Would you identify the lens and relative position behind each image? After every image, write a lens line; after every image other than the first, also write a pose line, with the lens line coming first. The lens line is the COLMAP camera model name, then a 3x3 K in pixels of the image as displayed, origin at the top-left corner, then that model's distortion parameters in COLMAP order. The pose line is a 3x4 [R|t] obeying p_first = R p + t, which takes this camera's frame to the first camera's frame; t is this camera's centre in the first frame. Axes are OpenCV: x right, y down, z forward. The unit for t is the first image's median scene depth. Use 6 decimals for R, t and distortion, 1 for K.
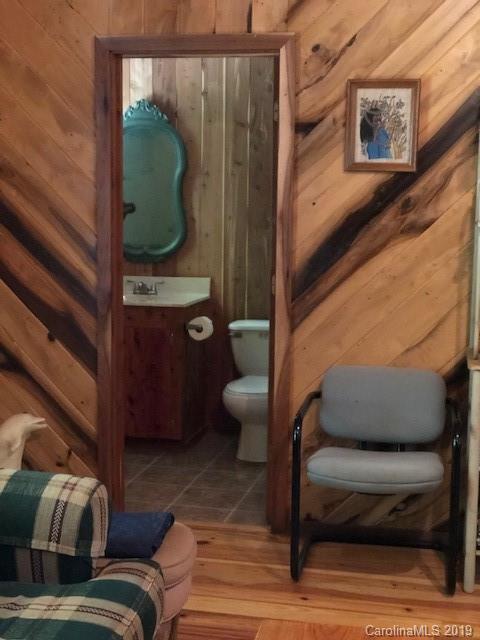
lens RADIAL K [[1051.4, 0, 241.3], [0, 1051.4, 320.4], [0, 0, 1]] dist [0.043542, 0.000000]
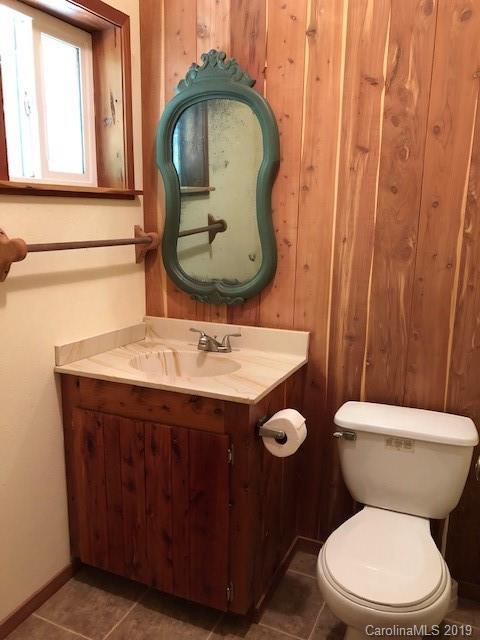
lens RADIAL K [[521.4, 0, 235.1], [0, 521.4, 323.6], [0, 0, 1]] dist [0.031740, -0.022567]
pose [[0.978110, 0.043385, -0.203516, -0.008861], [-0.029151, 0.996948, 0.072426, -0.068998], [0.206037, -0.064908, 0.976389, 0.682356]]
